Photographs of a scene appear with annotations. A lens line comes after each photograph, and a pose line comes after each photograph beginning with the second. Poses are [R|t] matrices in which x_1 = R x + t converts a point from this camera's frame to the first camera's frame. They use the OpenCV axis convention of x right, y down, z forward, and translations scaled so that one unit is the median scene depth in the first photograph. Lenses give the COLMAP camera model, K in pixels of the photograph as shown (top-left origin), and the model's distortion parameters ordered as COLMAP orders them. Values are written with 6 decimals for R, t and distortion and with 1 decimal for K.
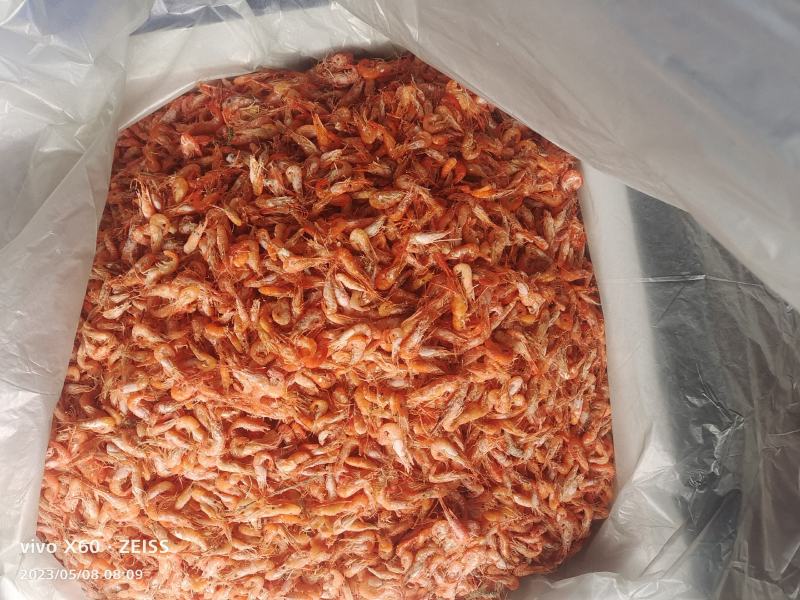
lens RADIAL K [[522.8, 0, 397.7], [0, 522.8, 304.8], [0, 0, 1]] dist [-0.002578, -0.025072]
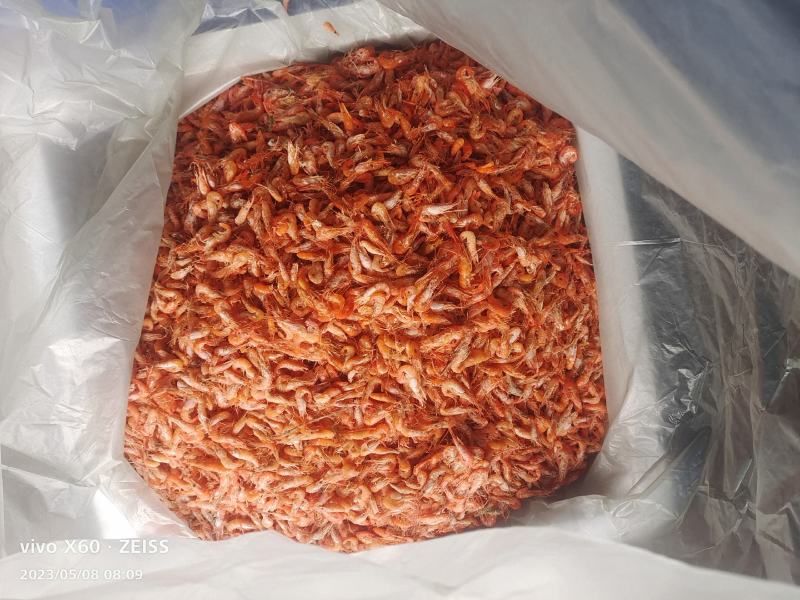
lens RADIAL K [[522.8, 0, 402.4], [0, 522.8, 296.2], [0, 0, 1]] dist [-0.002578, -0.025072]
pose [[0.998111, -0.001958, -0.061404, 0.047526], [0.005802, 0.998029, 0.062481, -0.006405], [0.061161, -0.062719, 0.996155, -0.179703]]
